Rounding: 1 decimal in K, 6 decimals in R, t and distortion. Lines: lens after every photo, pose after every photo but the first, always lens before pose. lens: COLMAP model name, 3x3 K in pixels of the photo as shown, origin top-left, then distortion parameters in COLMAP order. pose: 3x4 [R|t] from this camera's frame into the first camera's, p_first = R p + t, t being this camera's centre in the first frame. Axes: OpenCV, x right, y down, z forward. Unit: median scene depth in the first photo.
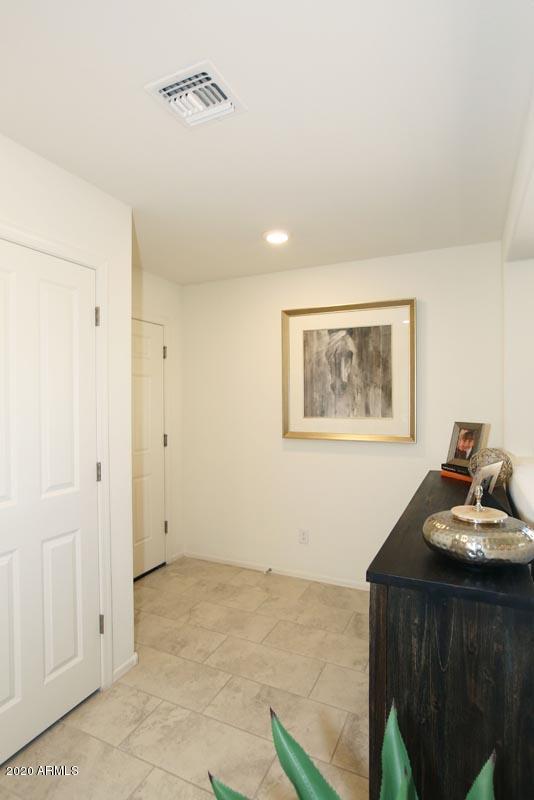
lens RADIAL K [[435.5, 0, 264.3], [0, 435.5, 405.4], [0, 0, 1]] dist [-0.038640, 0.001068]
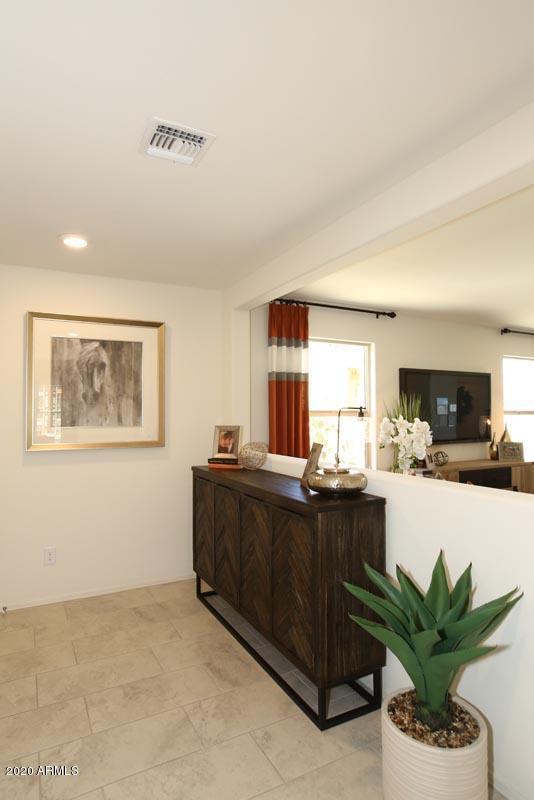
lens RADIAL K [[493.1, 0, 267.0], [0, 493.1, 400.0], [0, 0, 1]] dist [-0.000265, 0.000672]
pose [[0.563079, 0.017004, 0.826228, -0.556687], [0.011814, 0.999520, -0.028622, 0.002934], [-0.826319, 0.025878, 0.562608, 0.017779]]
